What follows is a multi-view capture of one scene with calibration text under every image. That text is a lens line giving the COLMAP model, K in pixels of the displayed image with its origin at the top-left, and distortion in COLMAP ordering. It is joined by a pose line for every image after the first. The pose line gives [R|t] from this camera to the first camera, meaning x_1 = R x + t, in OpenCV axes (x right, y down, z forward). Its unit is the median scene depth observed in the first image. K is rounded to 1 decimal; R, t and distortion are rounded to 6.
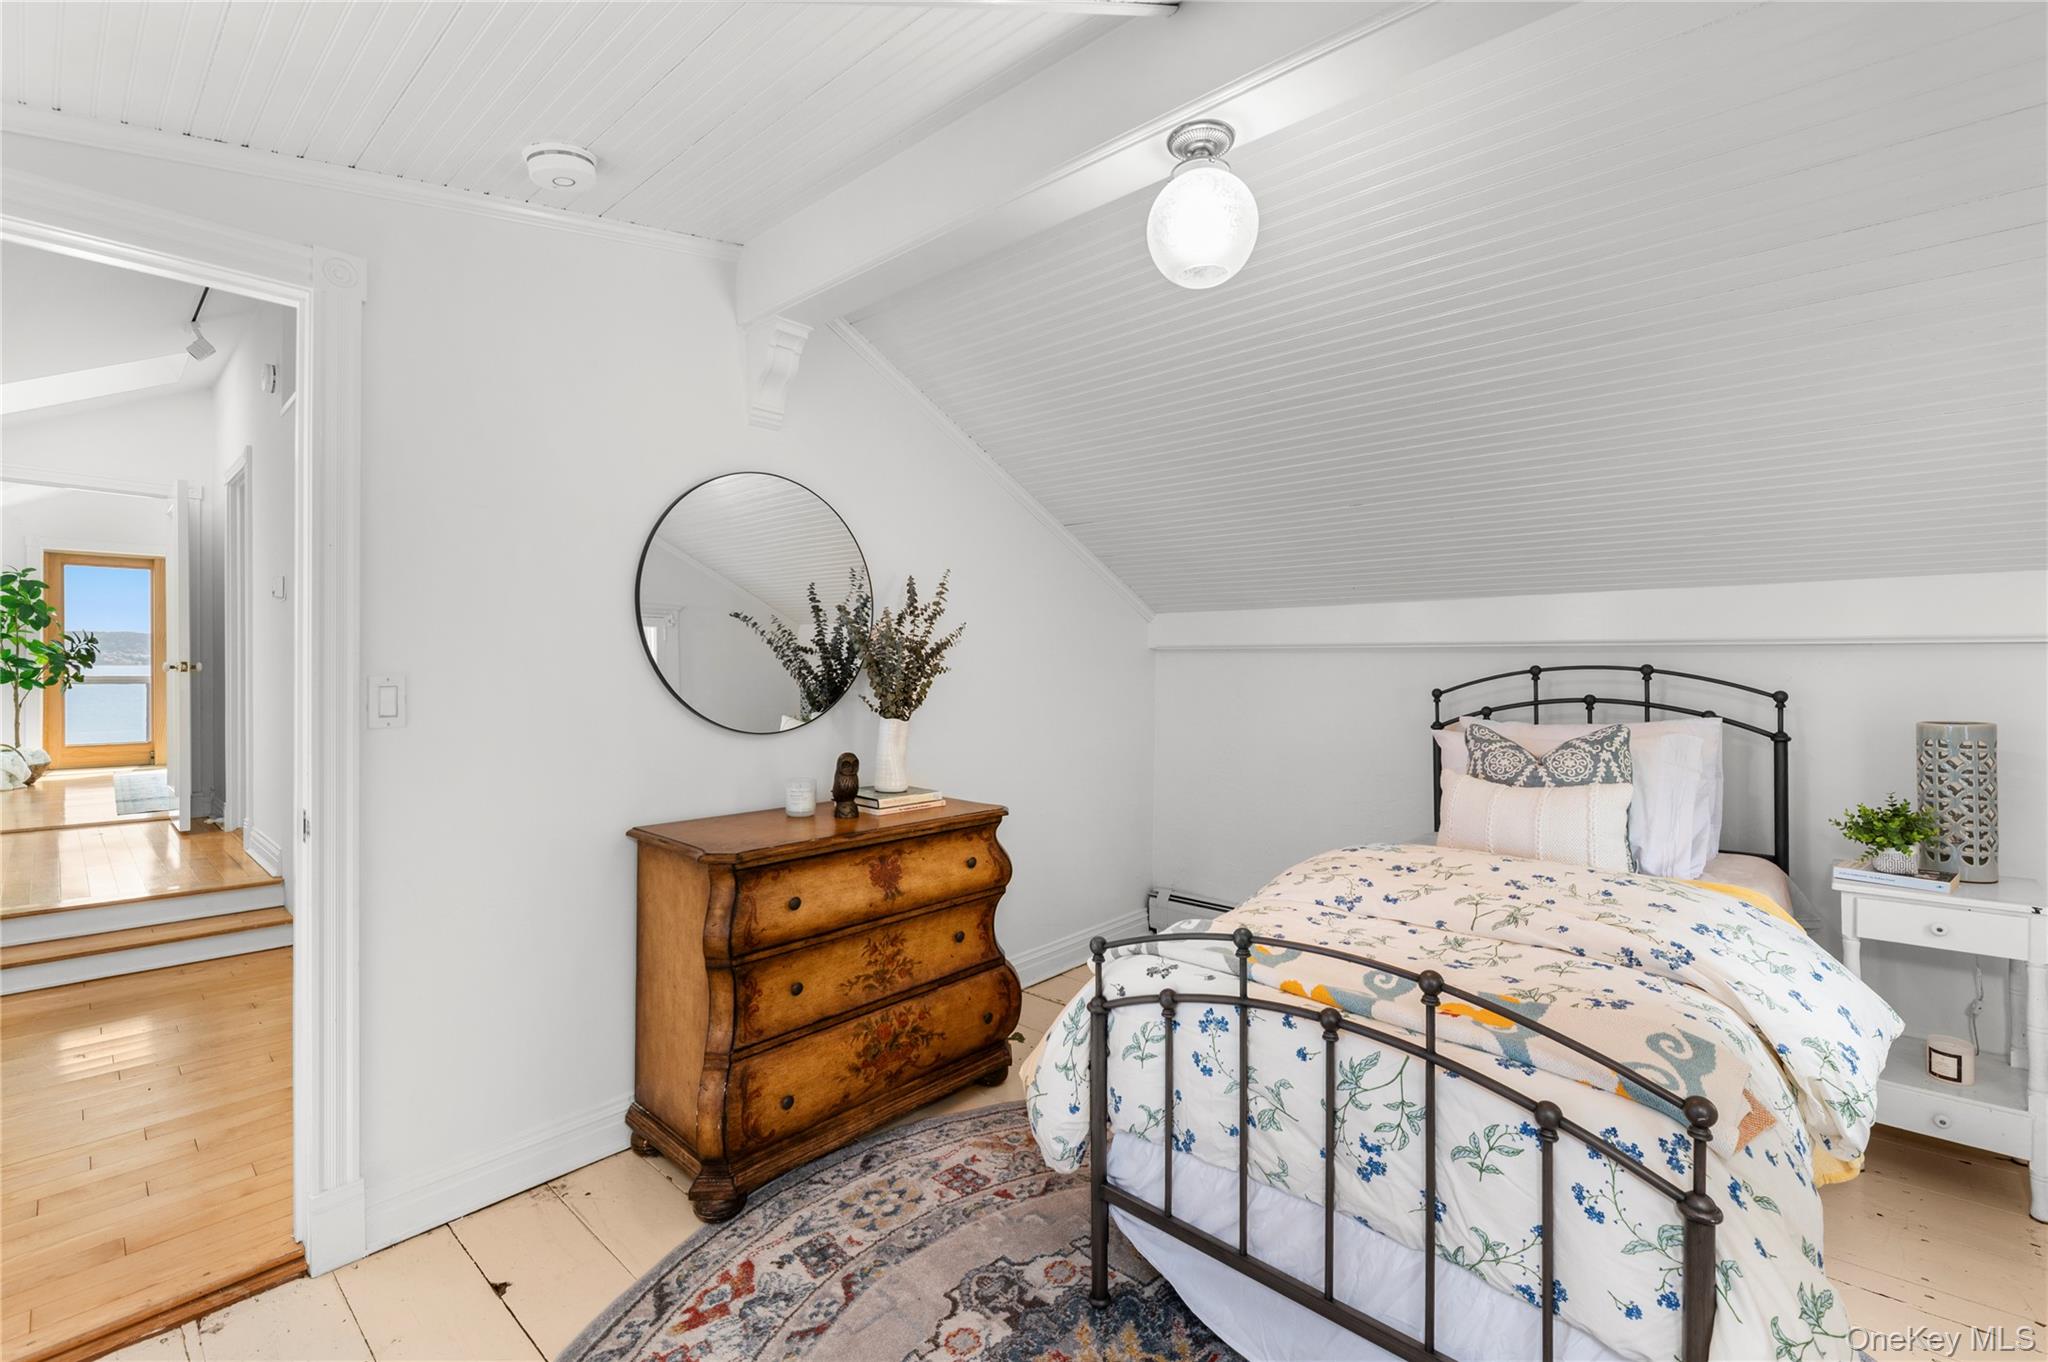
lens RADIAL K [[885.2, 0, 1023.1], [0, 885.2, 705.1], [0, 0, 1]] dist [0.000344, -0.000056]
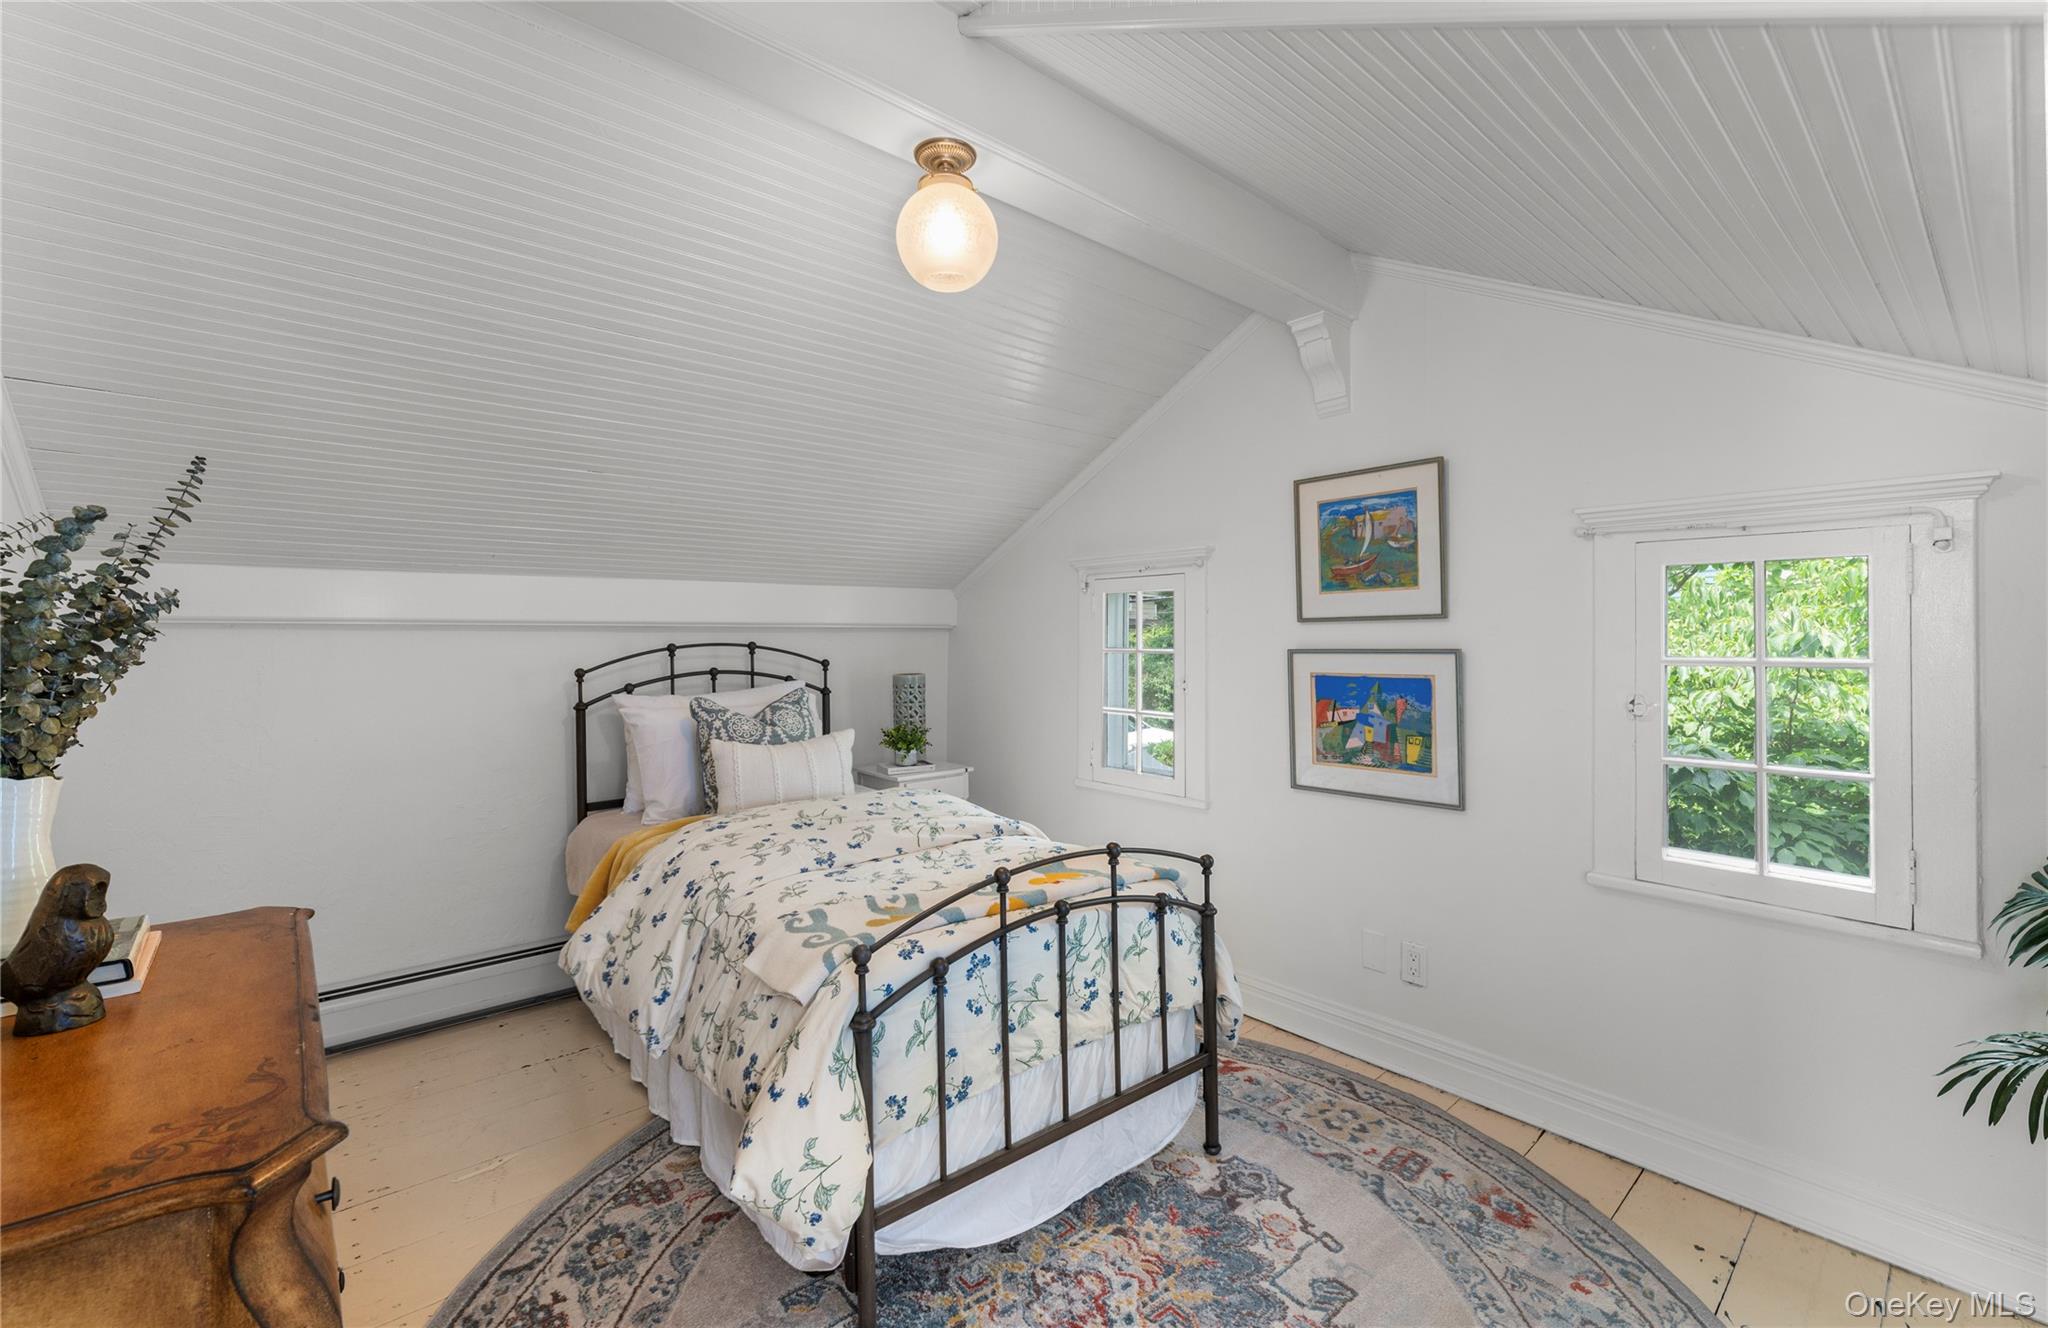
lens RADIAL K [[863.4, 0, 1024.0], [0, 863.4, 664.0], [0, 0, 1]] dist [-0.000290, -0.000025]
pose [[0.121615, -0.030893, 0.992096, -0.828790], [0.053940, 0.998244, 0.024472, -0.039626], [-0.991111, 0.050537, 0.123068, 0.783755]]
